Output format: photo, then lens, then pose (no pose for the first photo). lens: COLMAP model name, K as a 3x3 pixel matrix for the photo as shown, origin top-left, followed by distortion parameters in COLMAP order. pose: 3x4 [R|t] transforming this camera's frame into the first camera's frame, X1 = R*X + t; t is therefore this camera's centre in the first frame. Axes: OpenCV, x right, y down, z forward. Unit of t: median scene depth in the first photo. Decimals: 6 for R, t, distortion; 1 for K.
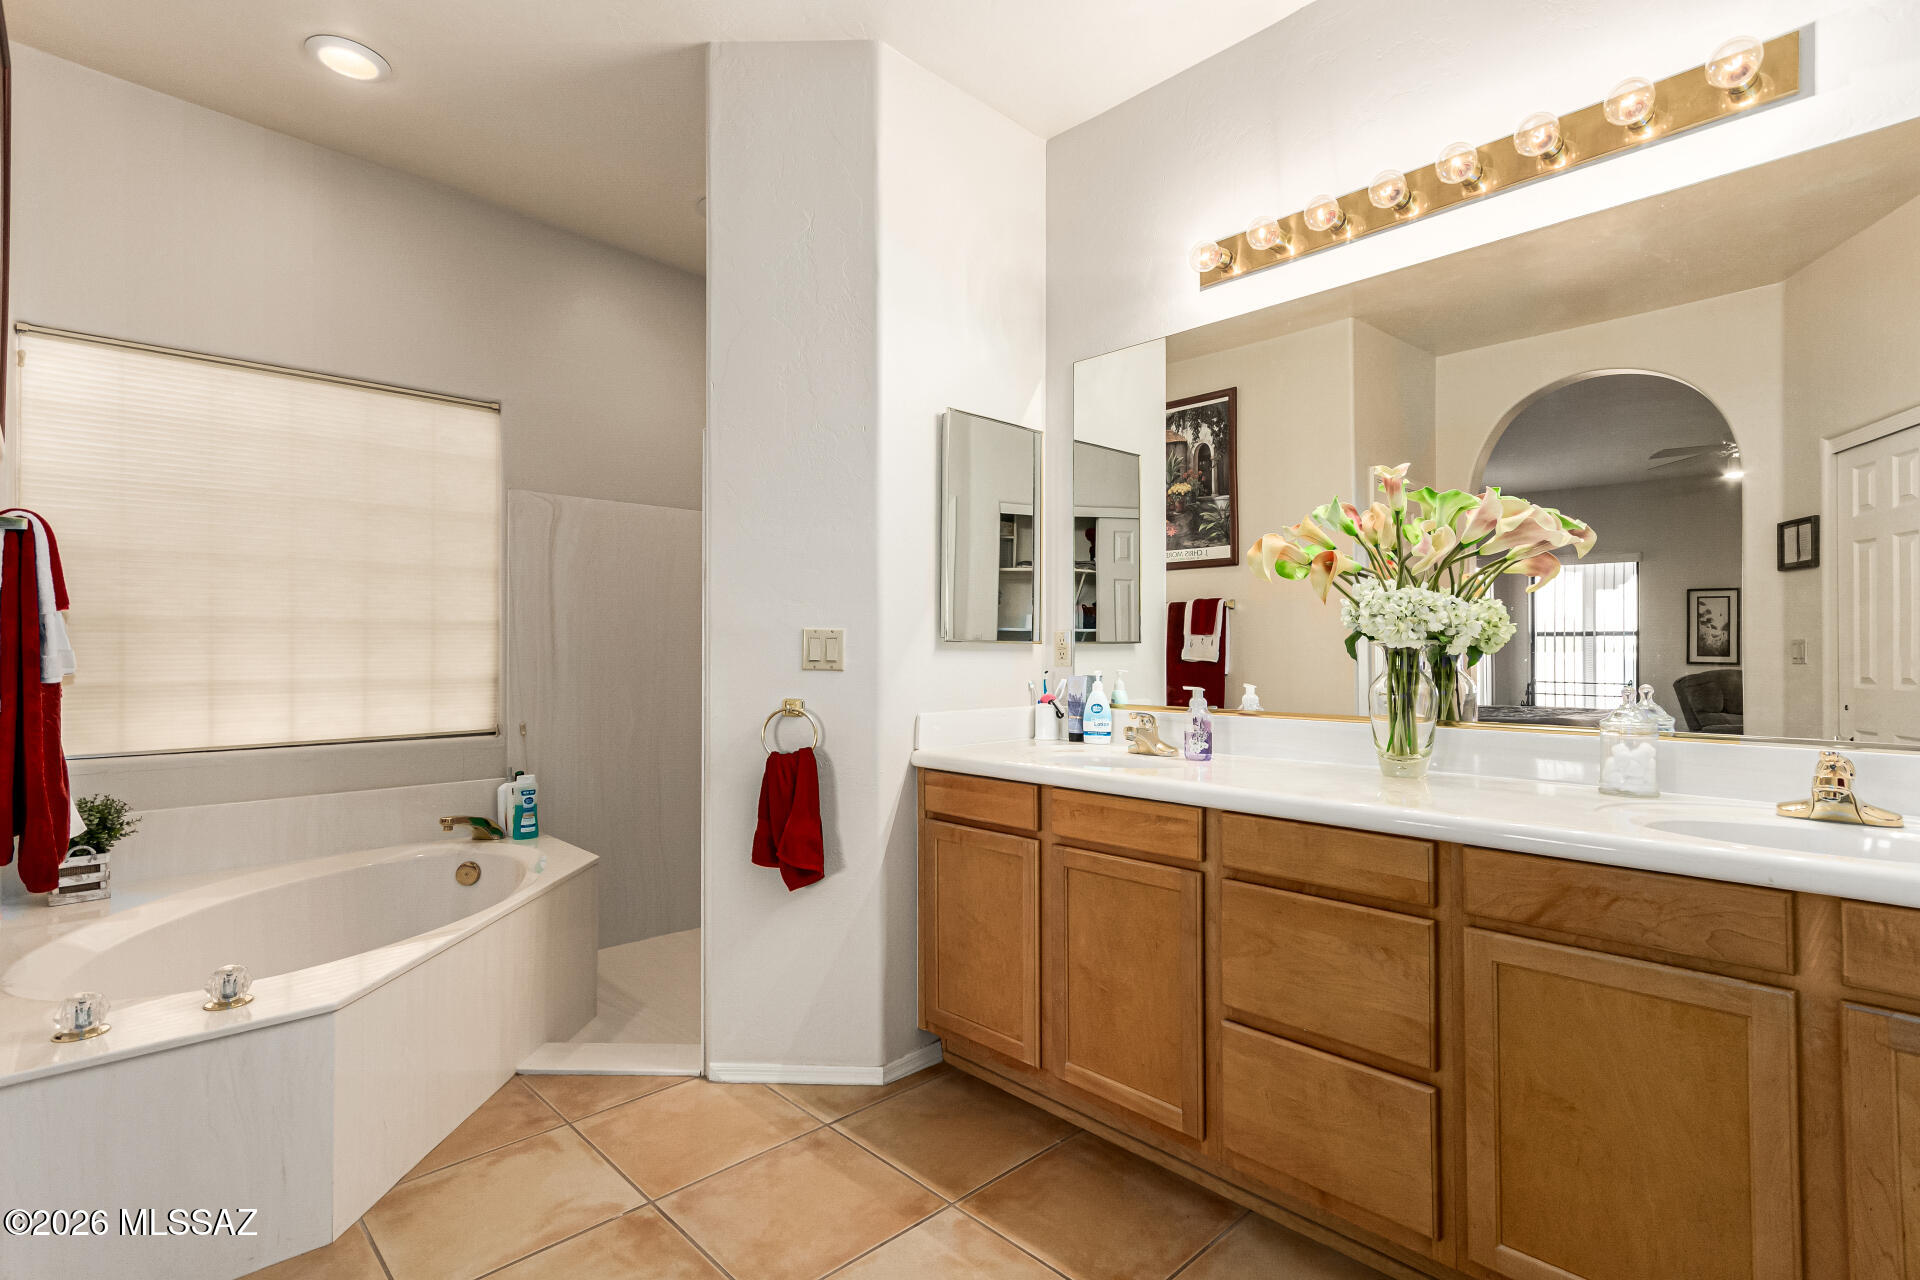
lens RADIAL K [[924.2, 0, 957.0], [0, 924.2, 641.6], [0, 0, 1]] dist [0.004305, 0.003732]
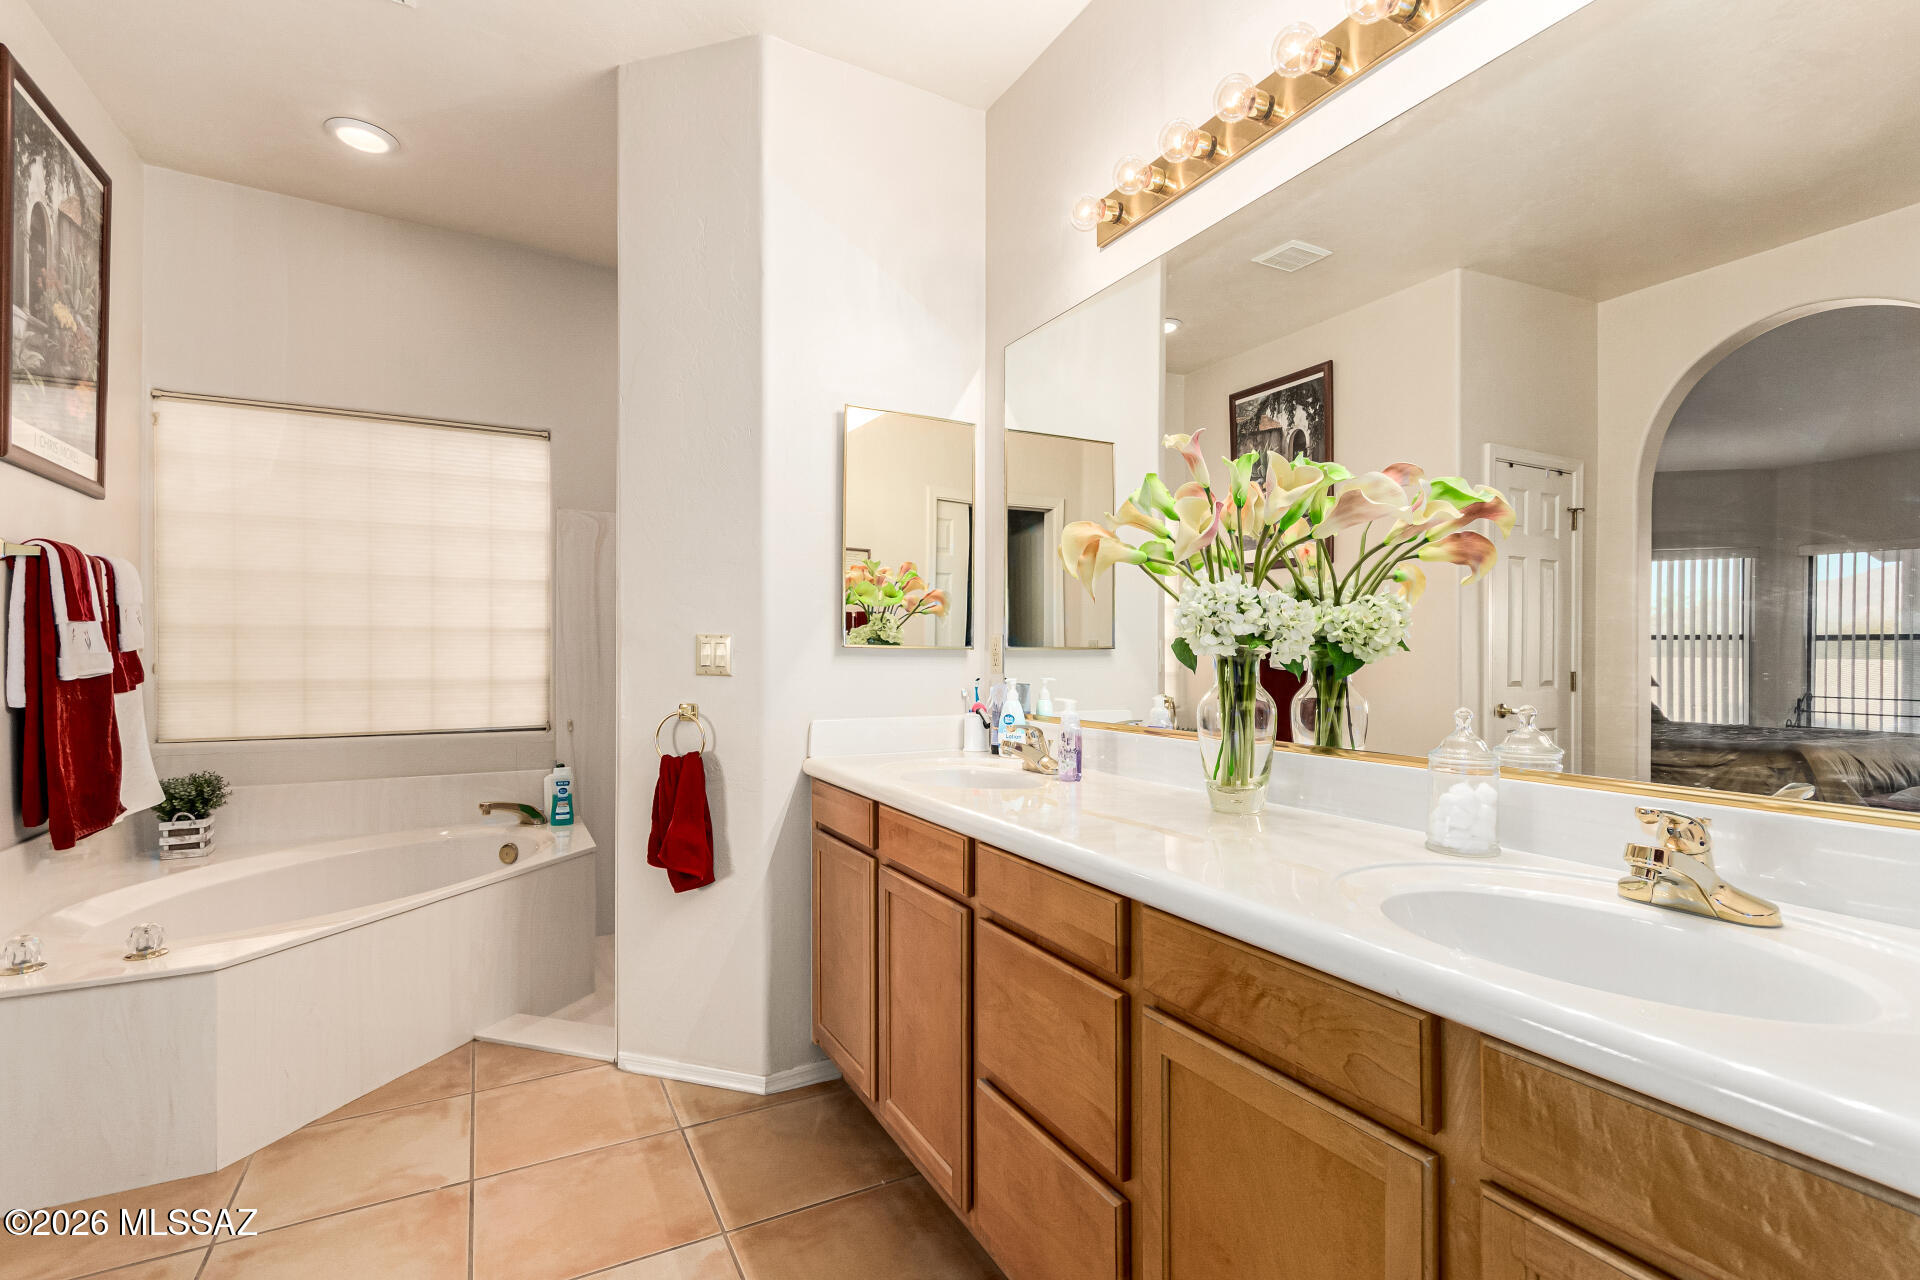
lens RADIAL K [[891.4, 0, 965.8], [0, 891.4, 654.8], [0, 0, 1]] dist [0.004695, -0.000710]
pose [[0.964079, 0.003168, -0.265597, 0.374894], [-0.000772, 0.999958, 0.009124, -0.000363], [0.265615, -0.008592, 0.964041, 0.139523]]
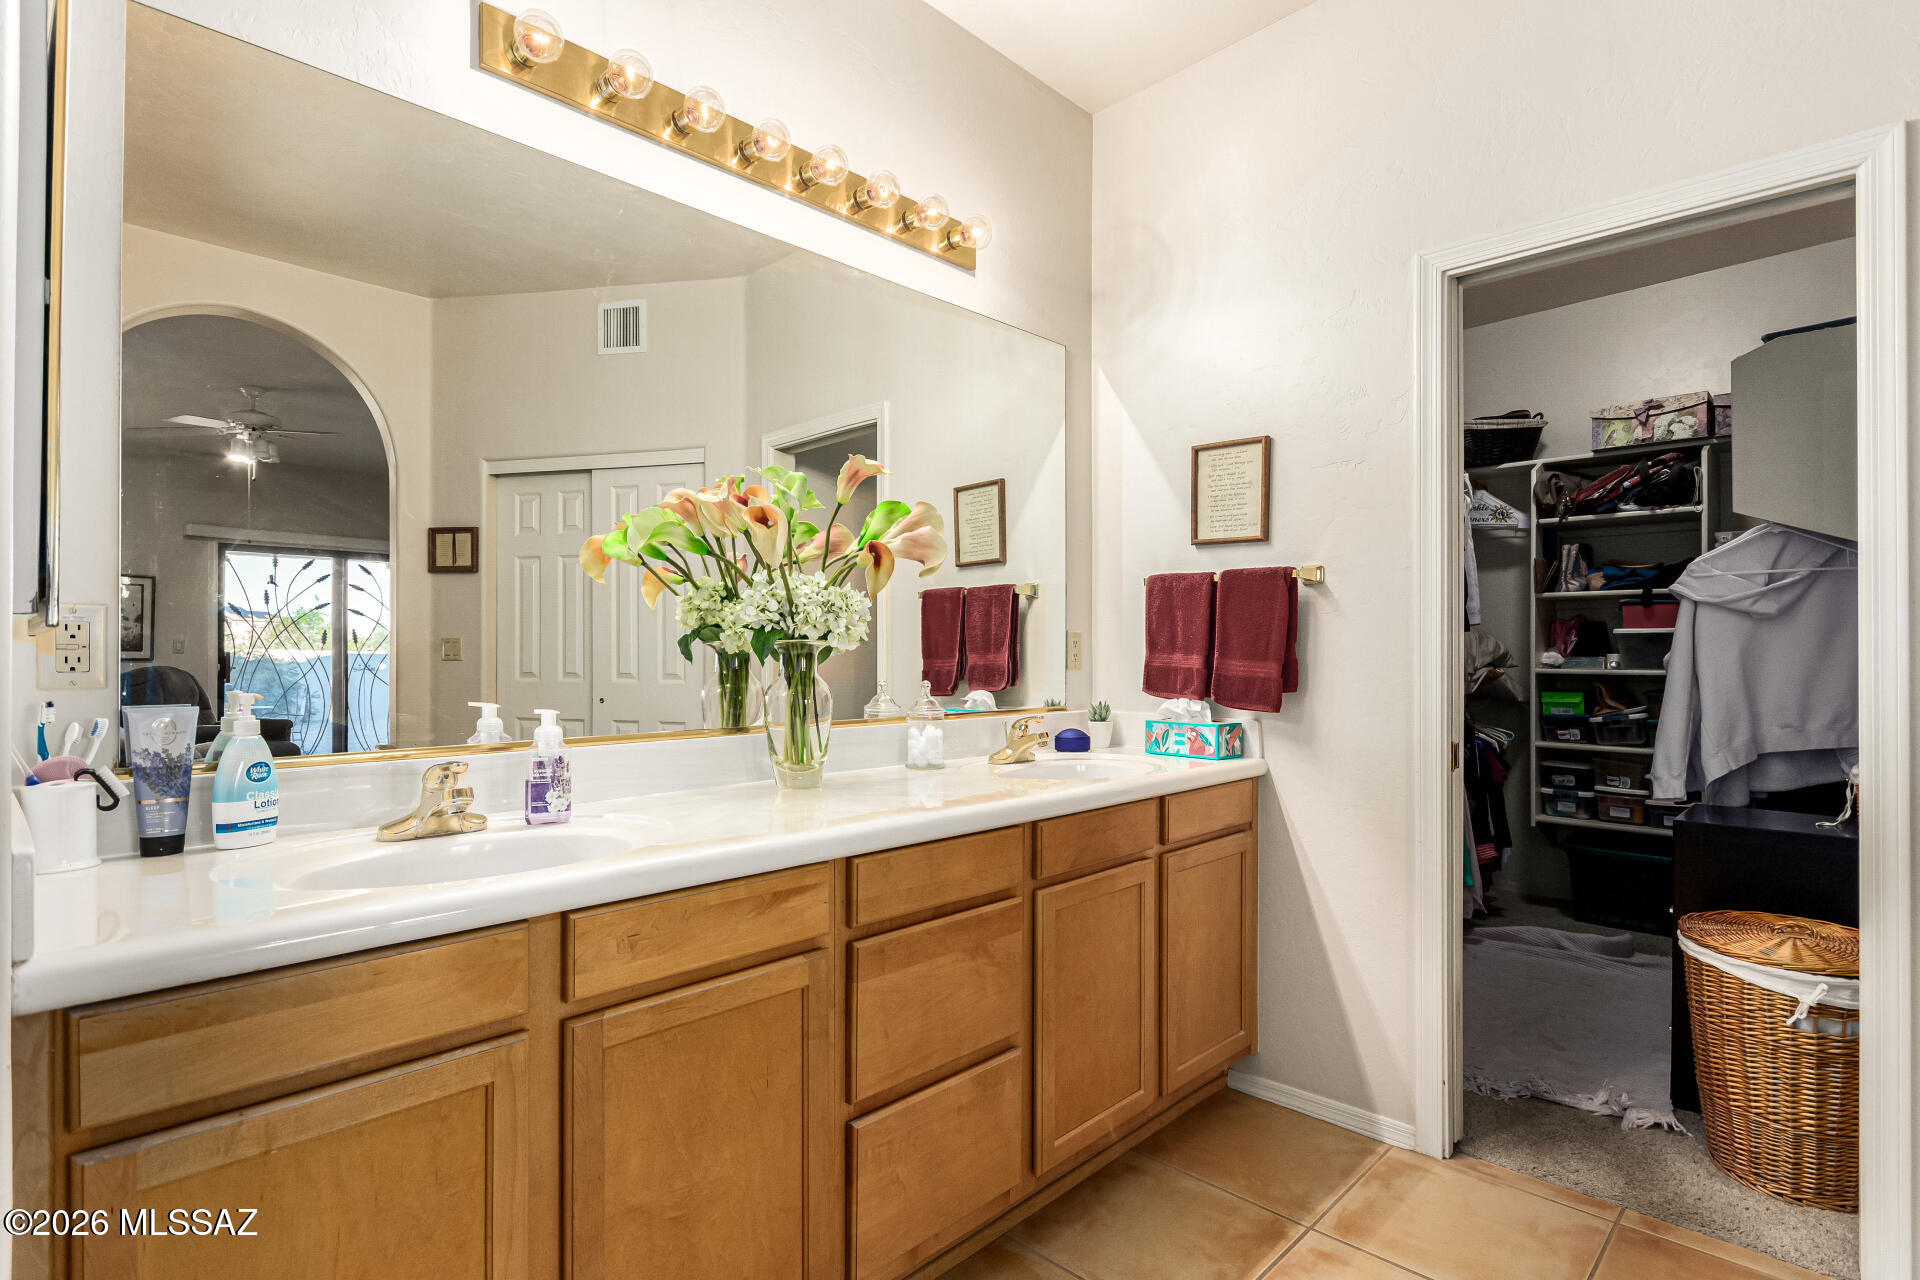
lens RADIAL K [[965.7, 0, 962.3], [0, 965.7, 644.5], [0, 0, 1]] dist [0.021577, -0.000022]
pose [[-0.052550, 0.005015, 0.998606, -0.409038], [-0.017379, 0.999831, -0.005935, 0.002981], [-0.998467, -0.017667, -0.052454, 0.717841]]
